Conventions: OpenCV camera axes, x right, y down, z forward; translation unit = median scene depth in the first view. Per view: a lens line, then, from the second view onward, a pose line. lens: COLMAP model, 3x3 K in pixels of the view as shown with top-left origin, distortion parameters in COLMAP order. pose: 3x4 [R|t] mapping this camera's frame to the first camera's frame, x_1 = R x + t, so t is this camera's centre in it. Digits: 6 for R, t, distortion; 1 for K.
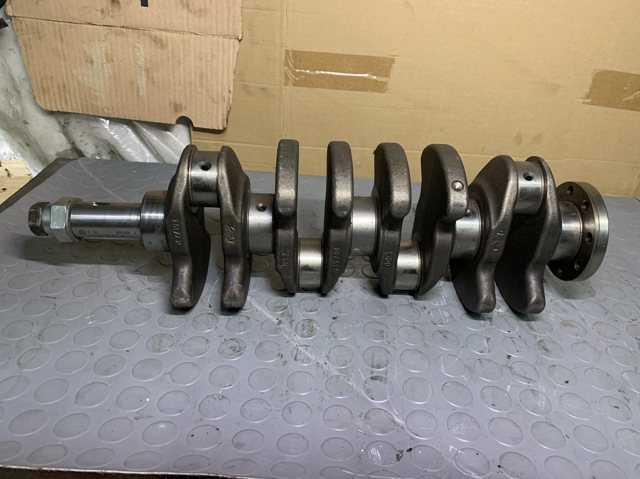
lens RADIAL K [[491.0, 0, 331.9], [0, 491.0, 239.7], [0, 0, 1]] dist [0.001611, -0.001789]
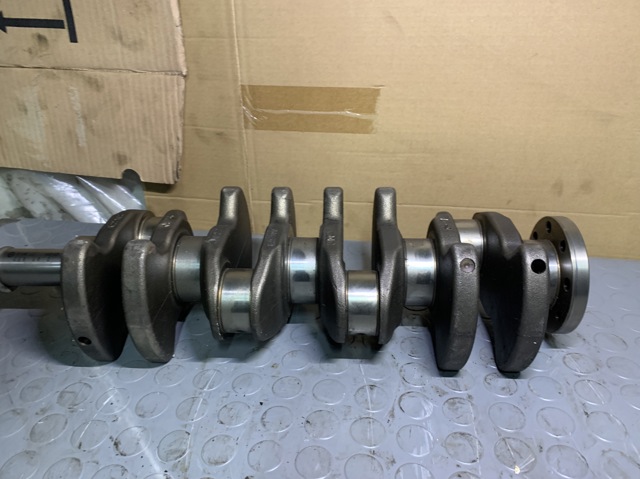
lens RADIAL K [[493.0, 0, 320.0], [0, 493.0, 239.5], [0, 0, 1]] dist [0.000625, -0.003668]
pose [[0.990164, -0.005139, -0.139818, 0.145721], [-0.004190, 0.997788, -0.066343, -0.086809], [0.139850, 0.066276, 0.987952, 0.252177]]
